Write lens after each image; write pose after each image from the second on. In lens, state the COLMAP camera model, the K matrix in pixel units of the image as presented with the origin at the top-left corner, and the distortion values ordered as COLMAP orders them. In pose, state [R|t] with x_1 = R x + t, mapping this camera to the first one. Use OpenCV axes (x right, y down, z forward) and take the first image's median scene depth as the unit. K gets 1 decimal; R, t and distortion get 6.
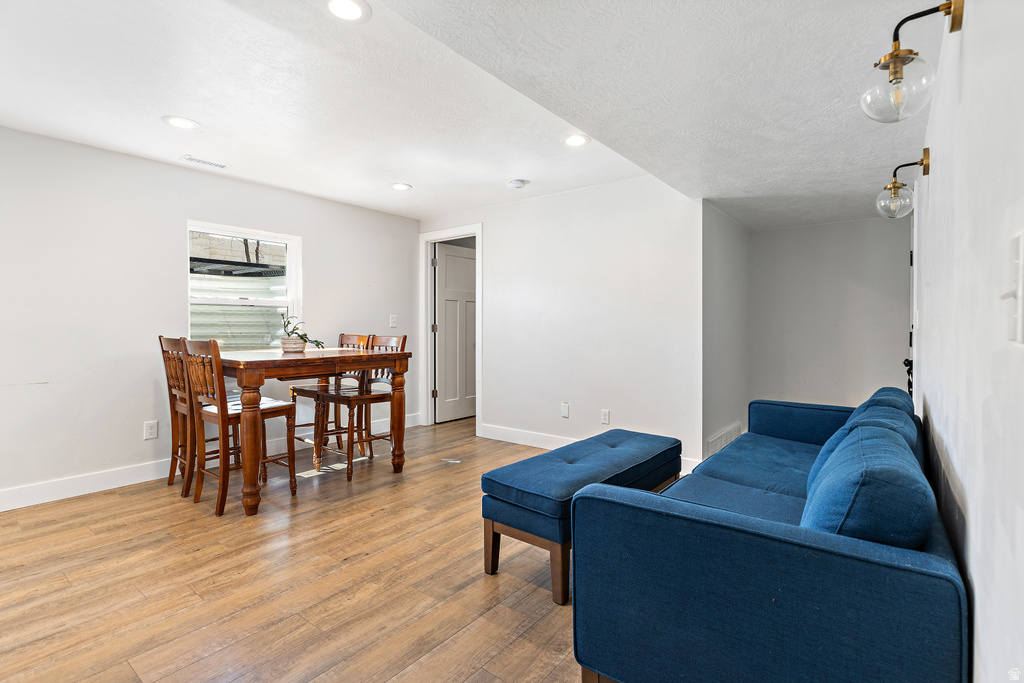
lens RADIAL K [[485.0, 0, 523.2], [0, 485.0, 329.0], [0, 0, 1]] dist [0.005581, 0.000228]
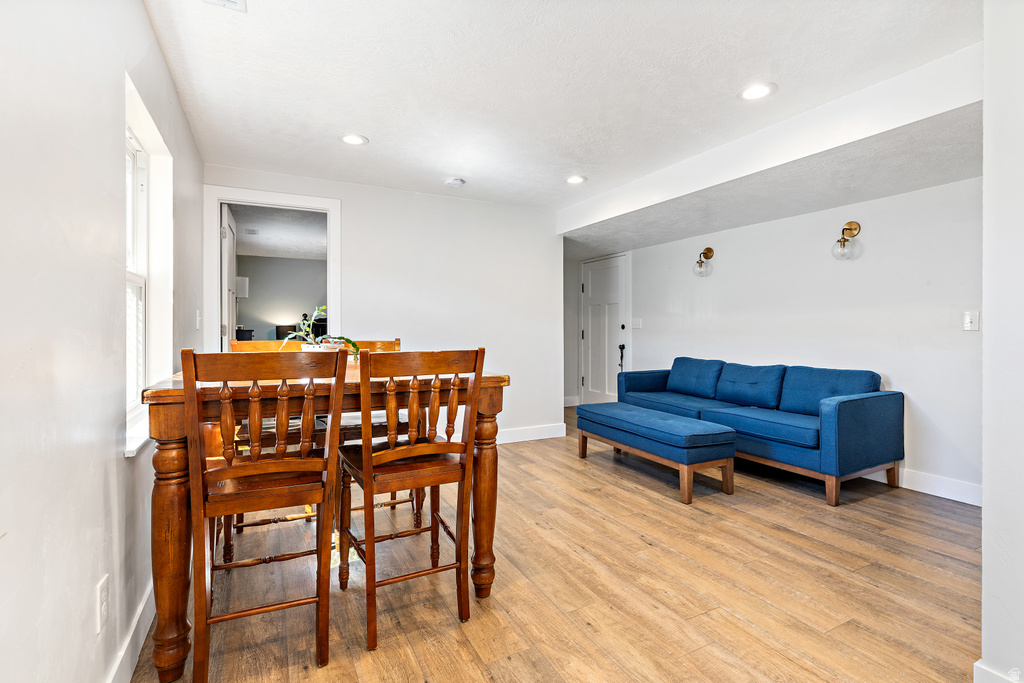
lens RADIAL K [[485.0, 0, 515.0], [0, 485.0, 333.8], [0, 0, 1]] dist [0.005581, 0.000228]
pose [[0.406959, -0.011242, 0.913377, -1.424427], [0.002800, 0.999935, 0.011060, -0.004209], [-0.913442, -0.001944, 0.406964, 0.815045]]
